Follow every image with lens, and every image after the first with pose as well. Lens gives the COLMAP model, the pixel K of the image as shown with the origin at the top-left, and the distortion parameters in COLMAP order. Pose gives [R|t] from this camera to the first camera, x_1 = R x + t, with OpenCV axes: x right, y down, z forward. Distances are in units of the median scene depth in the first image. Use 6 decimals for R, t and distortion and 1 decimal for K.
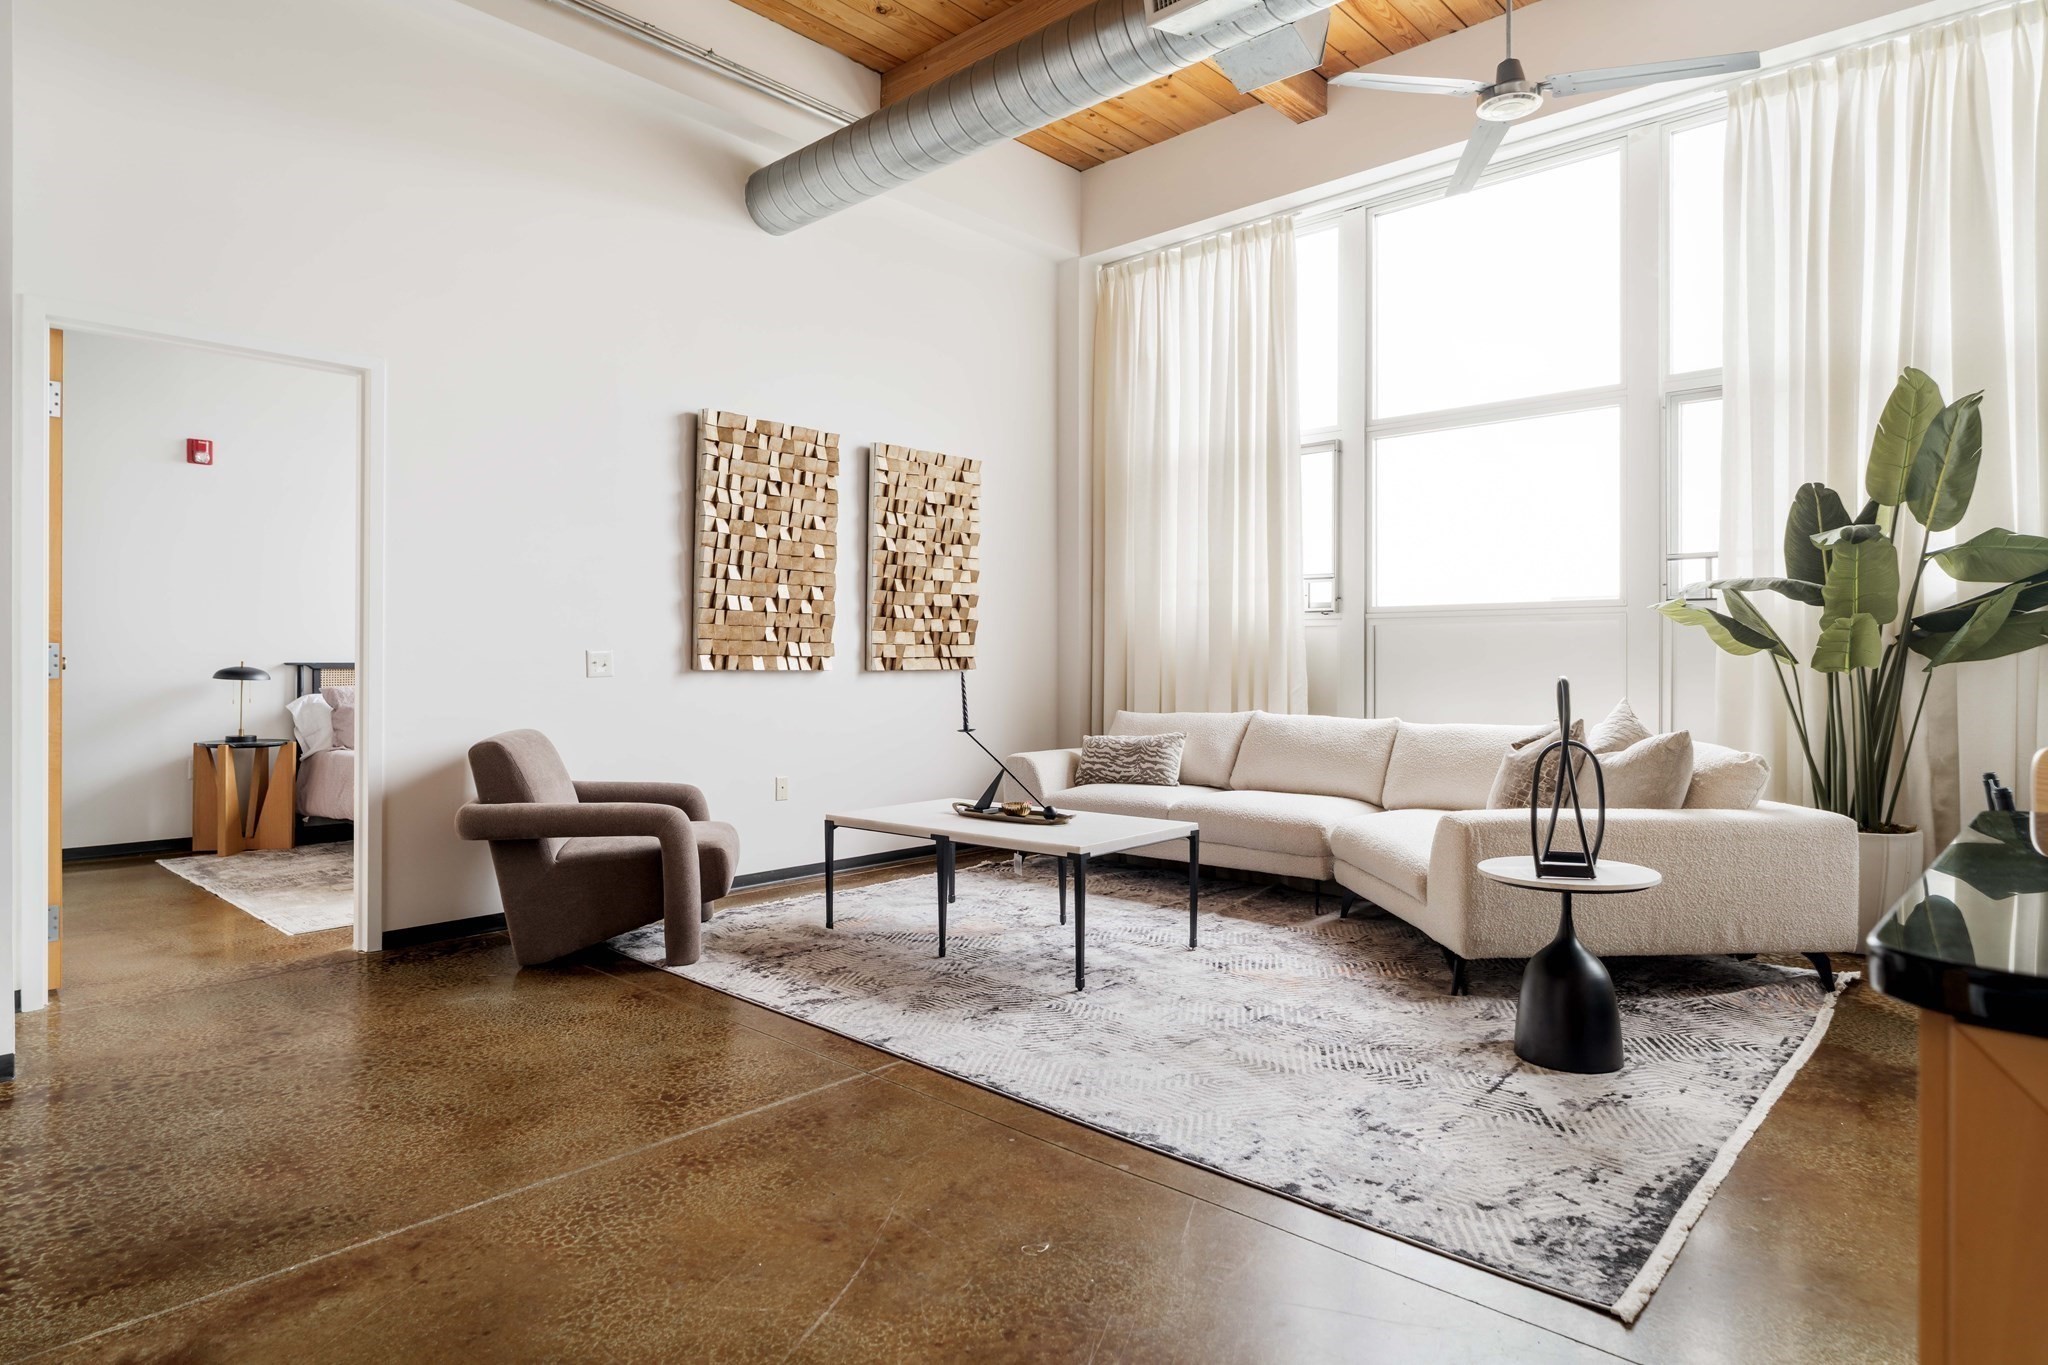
lens RADIAL K [[1144.7, 0, 1035.1], [0, 1144.7, 643.6], [0, 0, 1]] dist [-0.008382, 0.002275]
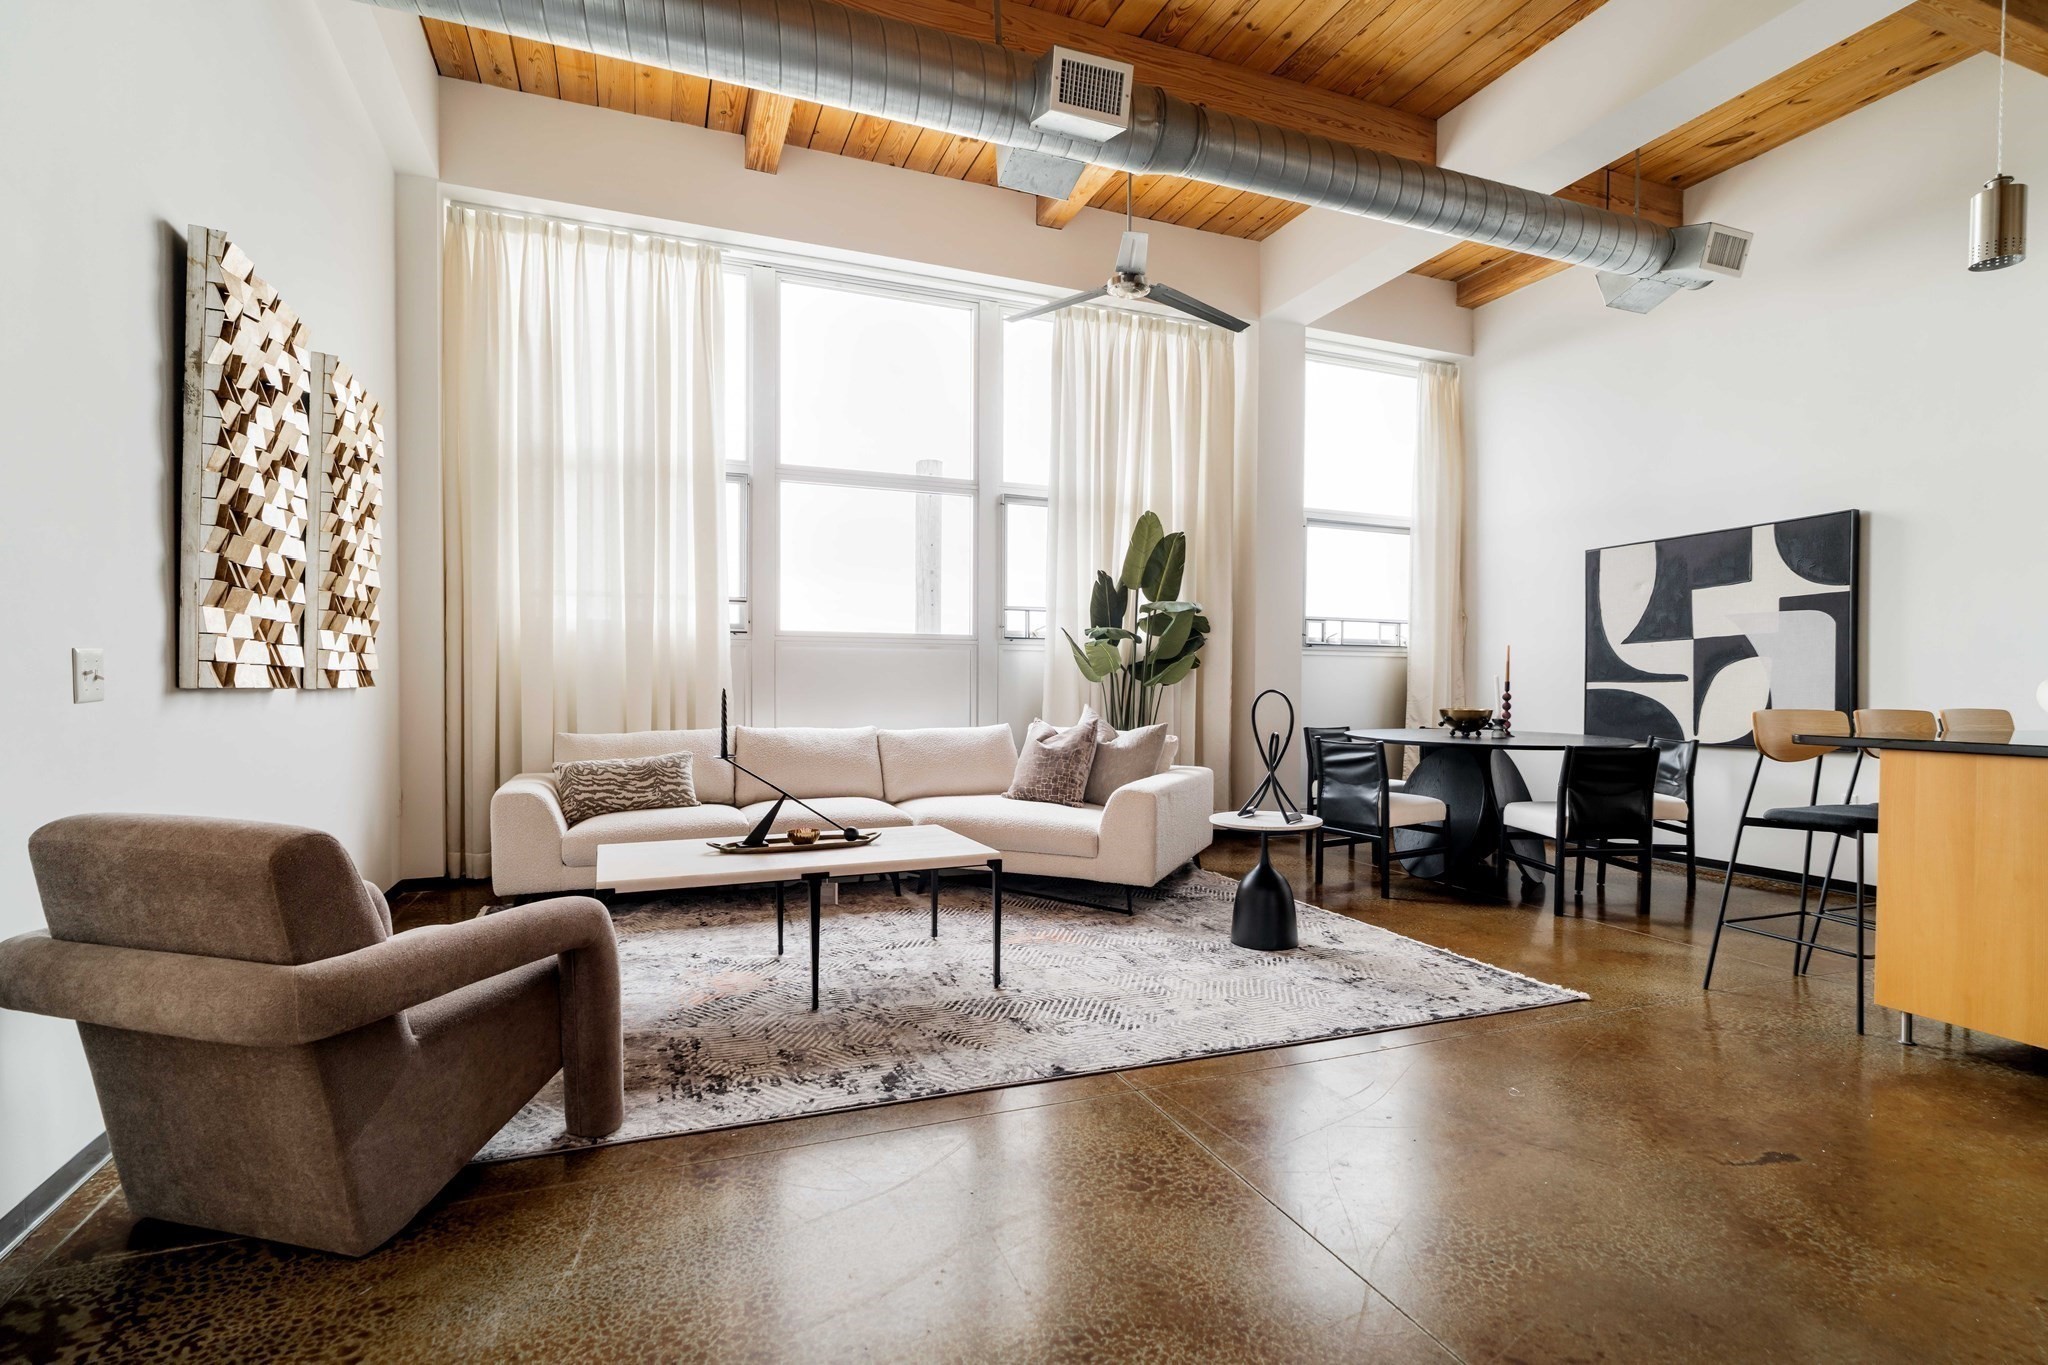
lens RADIAL K [[974.6, 0, 1031.1], [0, 974.6, 708.8], [0, 0, 1]] dist [-0.008159, 0.001080]
pose [[0.441429, -0.022022, 0.897026, -0.559917], [-0.018940, 0.999247, 0.033852, 0.009231], [-0.897096, -0.031932, 0.440680, 0.427137]]
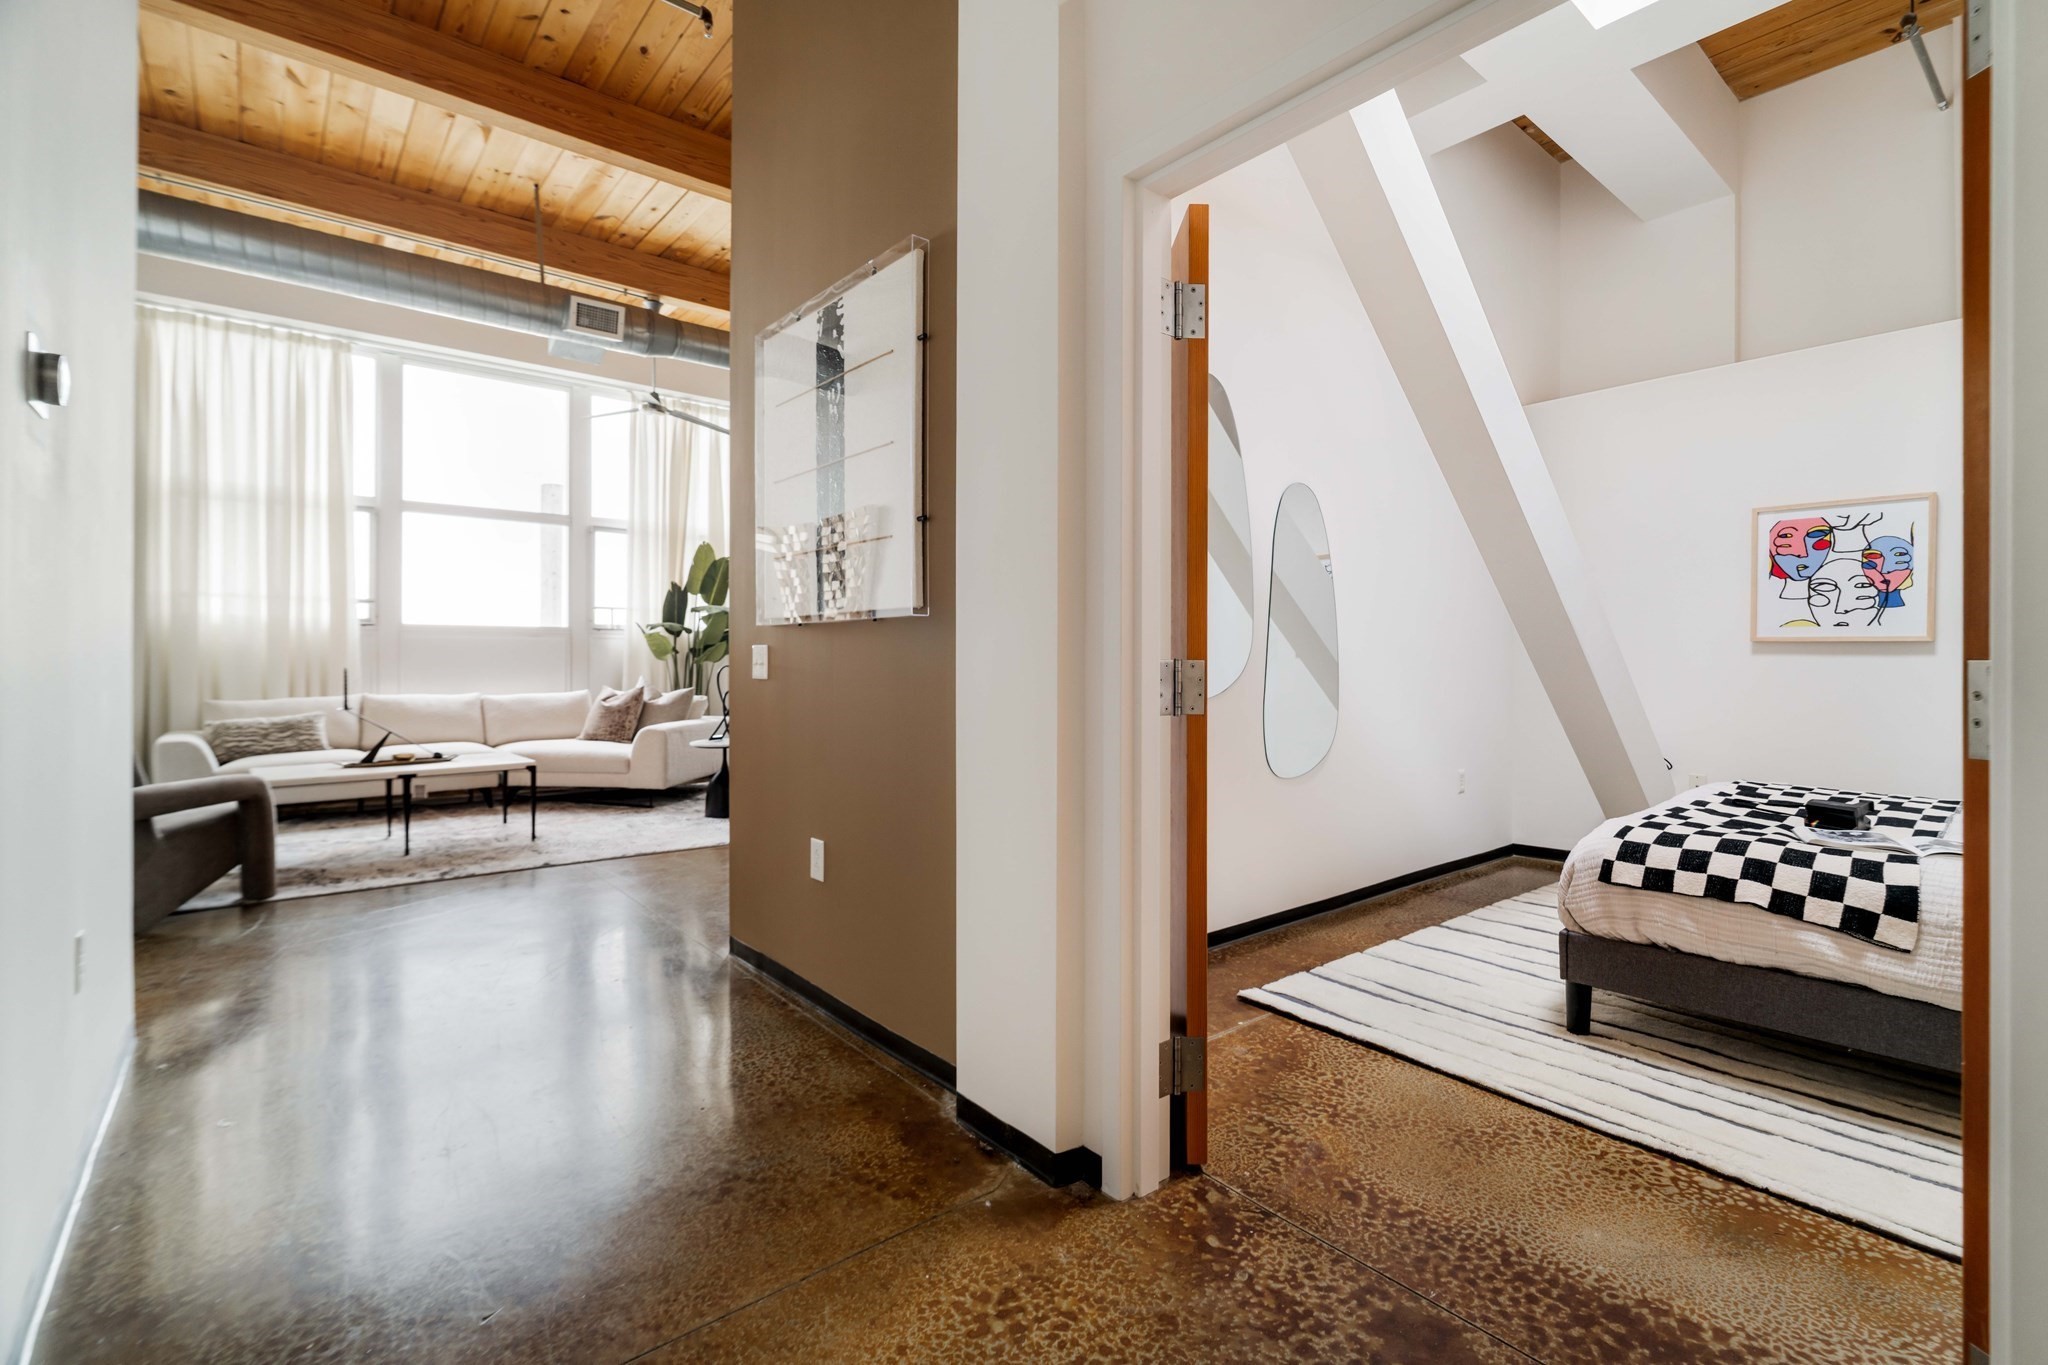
lens RADIAL K [[935.7, 0, 1036.0], [0, 935.7, 662.4], [0, 0, 1]] dist [-0.009314, 0.002291]
pose [[0.142875, -0.003726, 0.989734, -0.975083], [-0.016101, 0.999852, 0.006088, -0.001850], [-0.989610, -0.016806, 0.142794, -0.002534]]
